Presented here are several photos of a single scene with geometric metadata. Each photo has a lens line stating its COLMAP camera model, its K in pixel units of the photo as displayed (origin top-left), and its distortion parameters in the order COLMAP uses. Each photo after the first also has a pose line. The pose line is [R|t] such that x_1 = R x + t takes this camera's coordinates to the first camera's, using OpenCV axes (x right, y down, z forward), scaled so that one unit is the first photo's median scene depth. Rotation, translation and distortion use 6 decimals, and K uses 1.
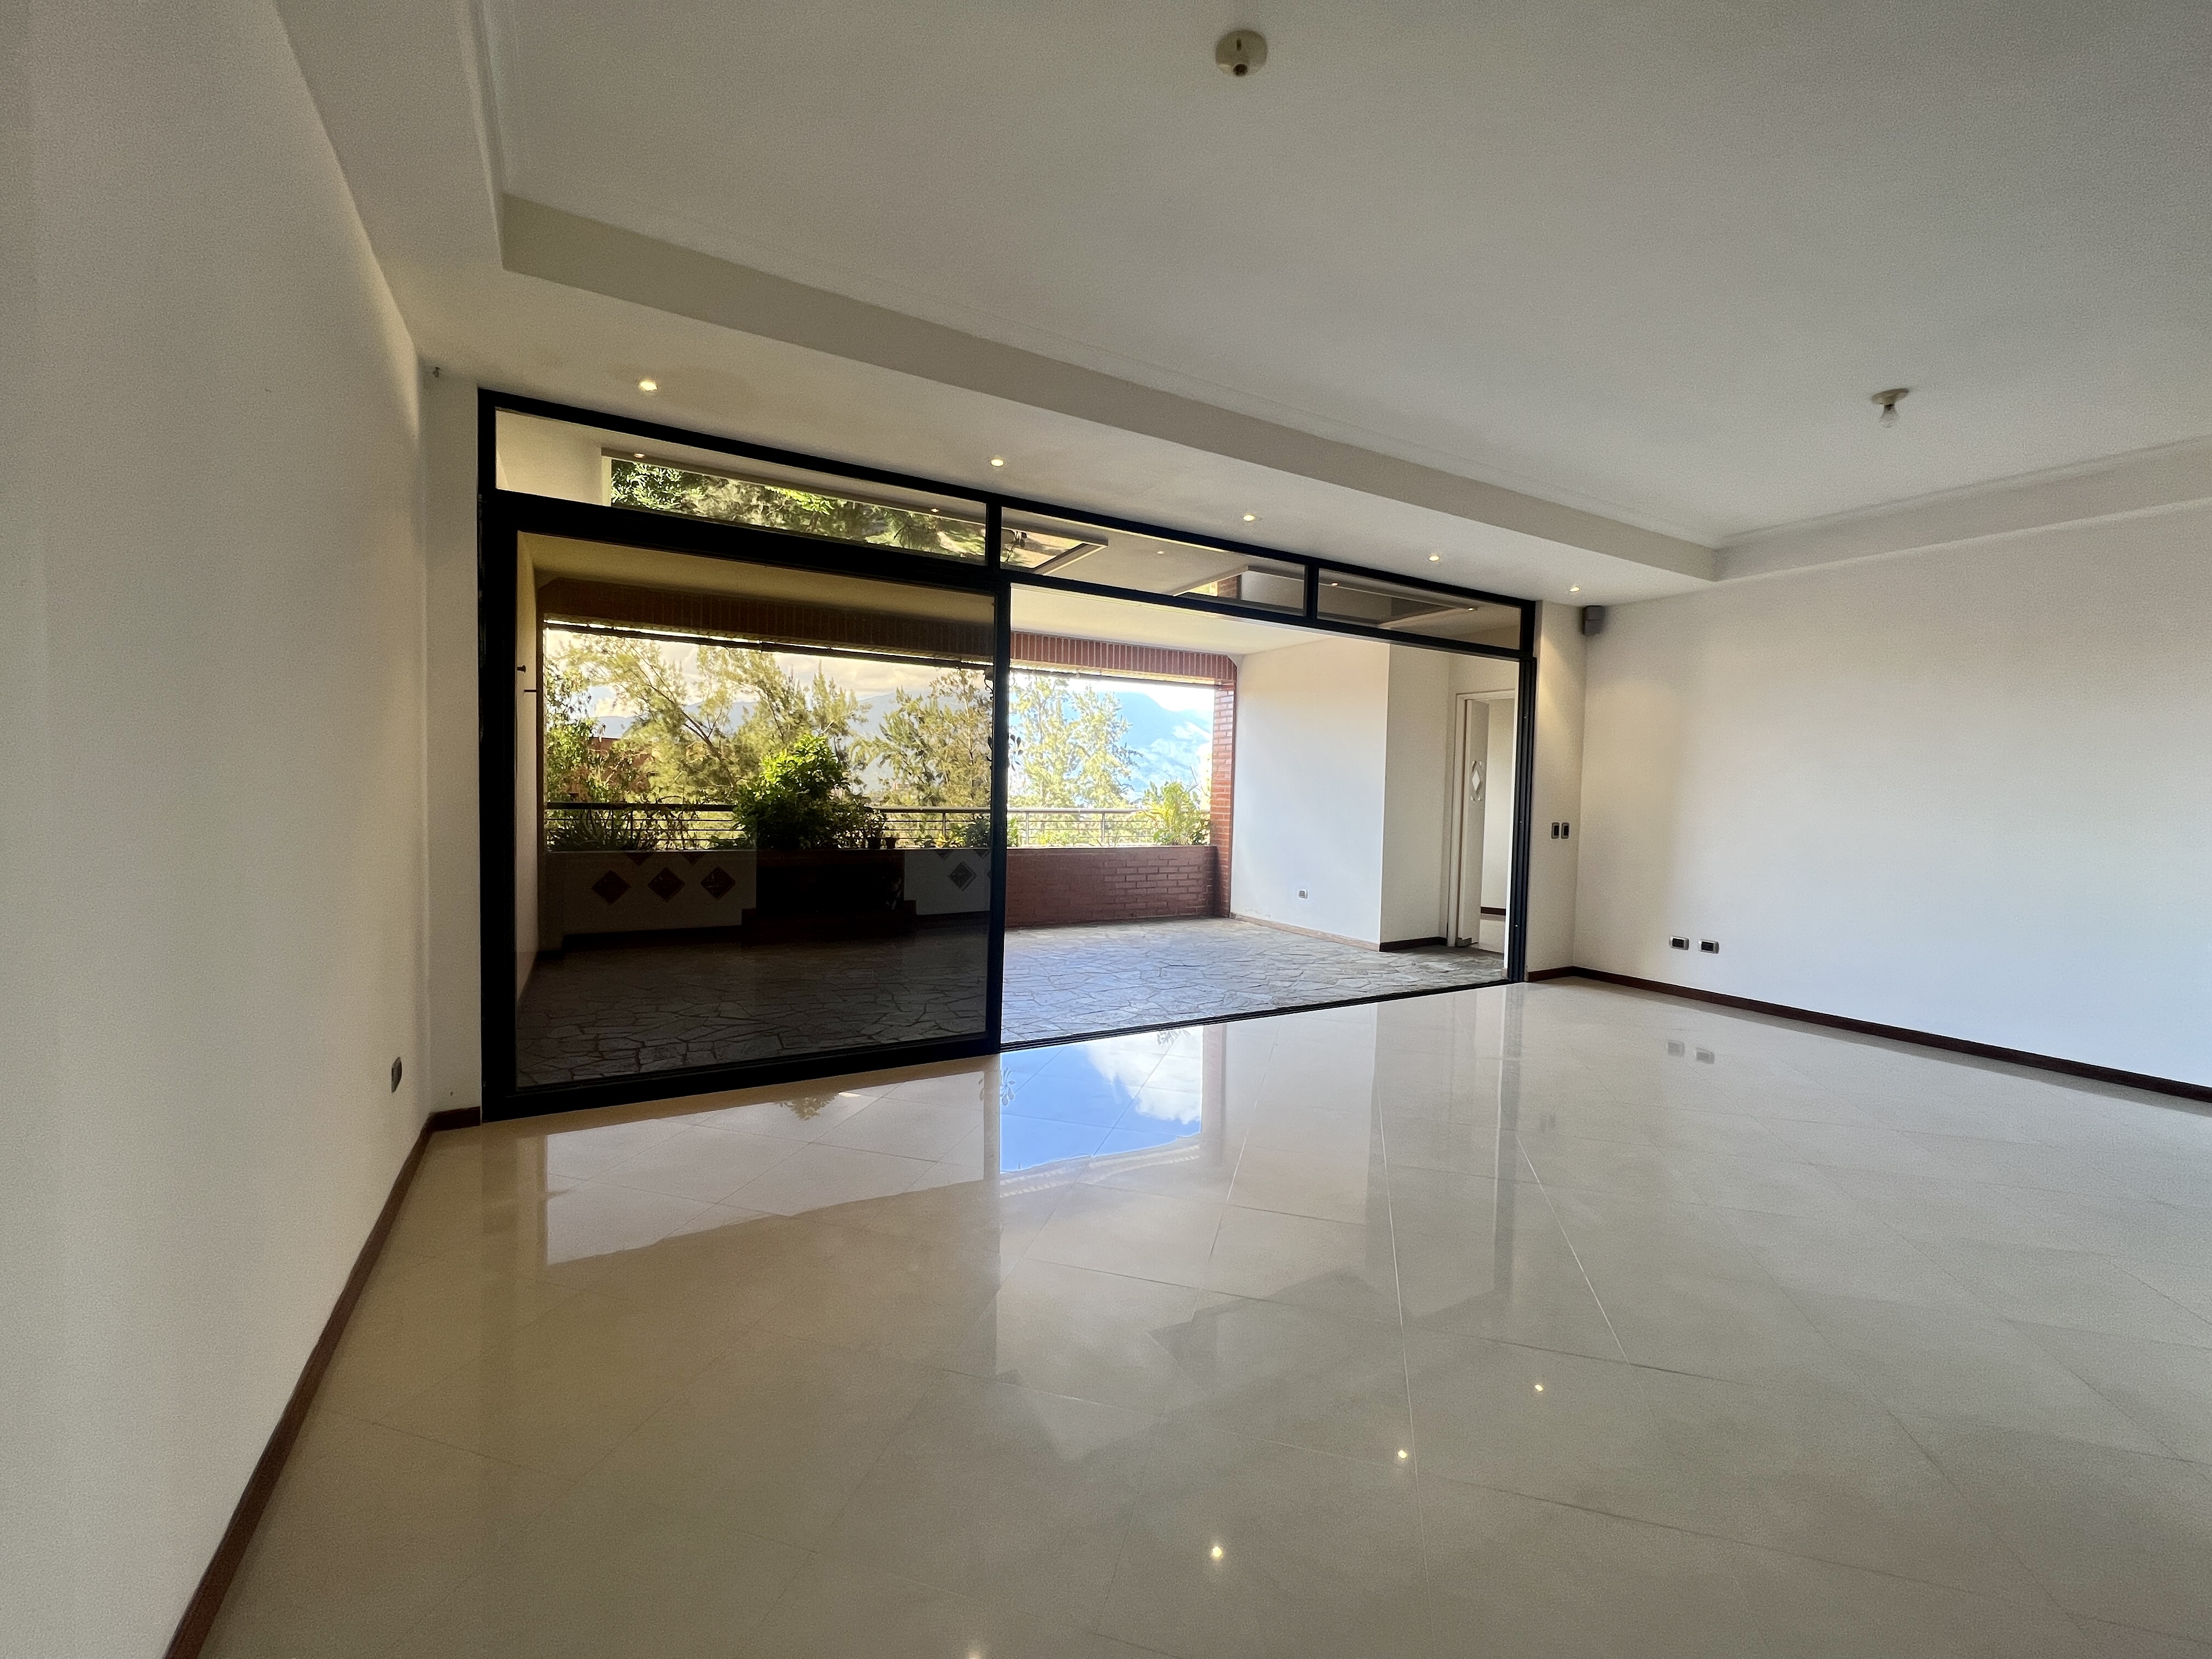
lens RADIAL K [[901.7, 0, 1102.7], [0, 901.7, 826.8], [0, 0, 1]] dist [0.015517, -0.000015]
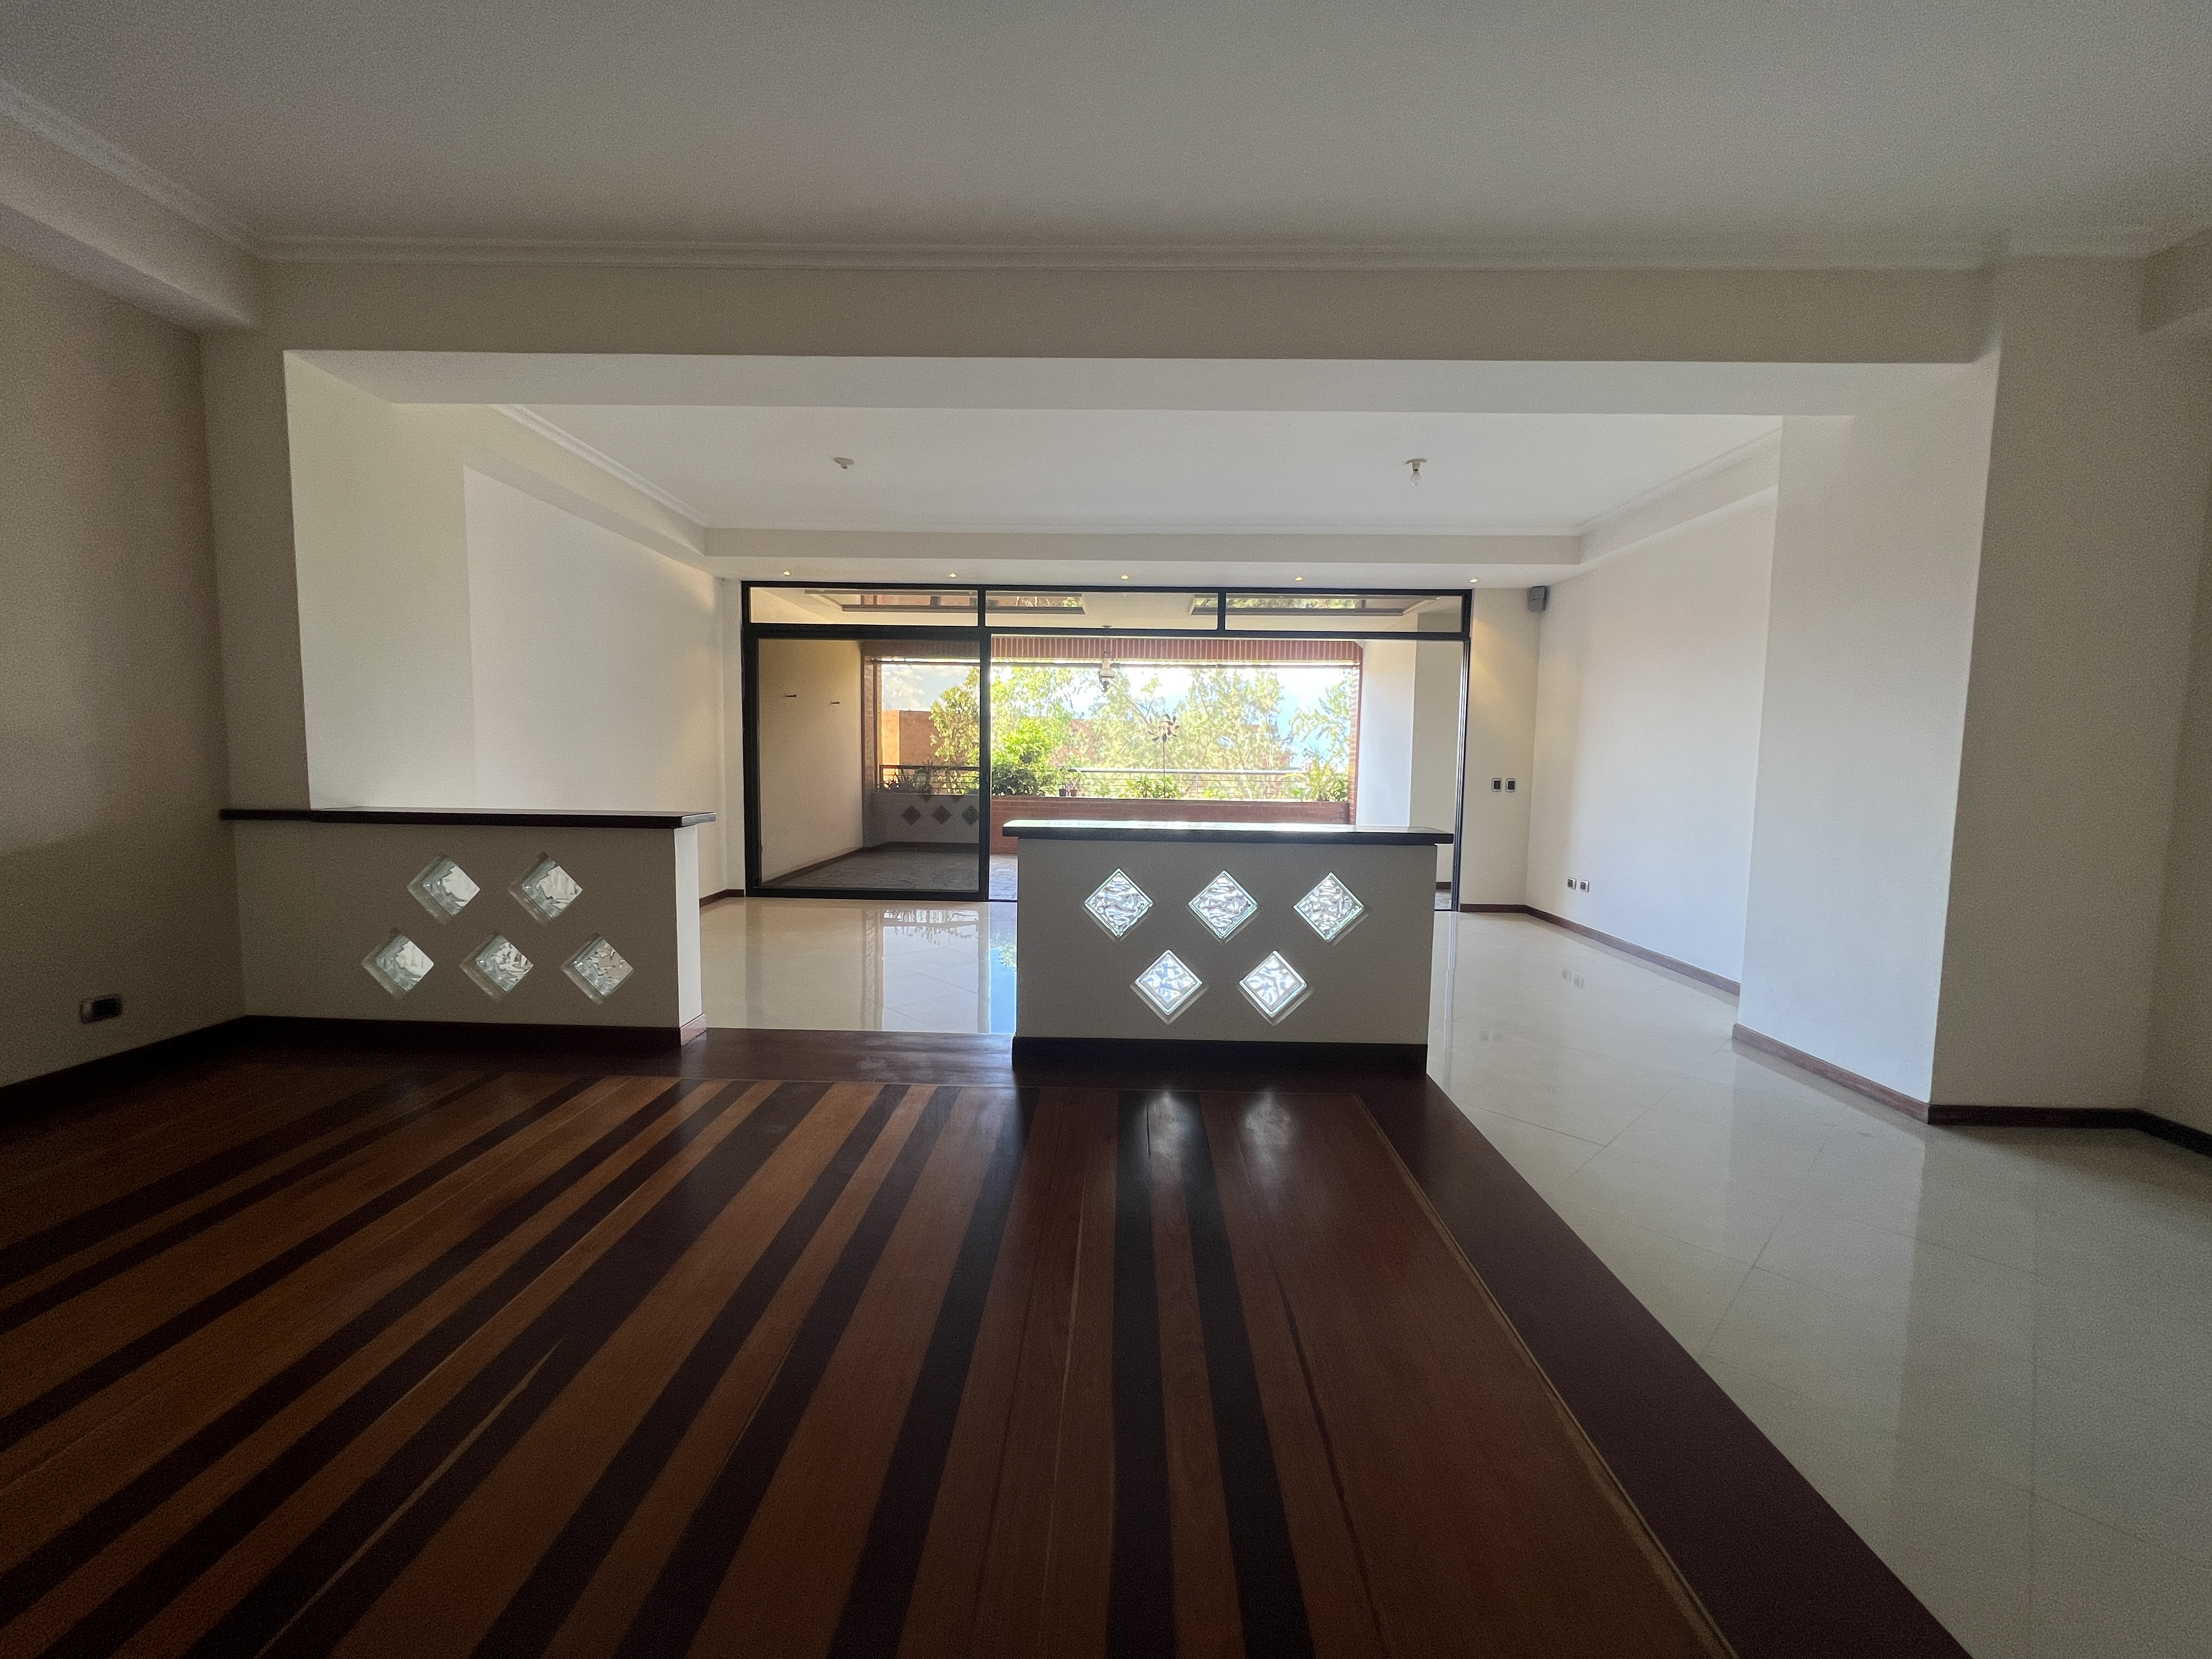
lens RADIAL K [[901.7, 0, 1114.7], [0, 901.7, 831.0], [0, 0, 1]] dist [0.015517, -0.000015]
pose [[0.853012, 0.034200, -0.520770, 0.165835], [-0.015752, 0.999083, 0.039809, 0.005955], [0.521654, -0.025755, 0.852769, -0.059898]]
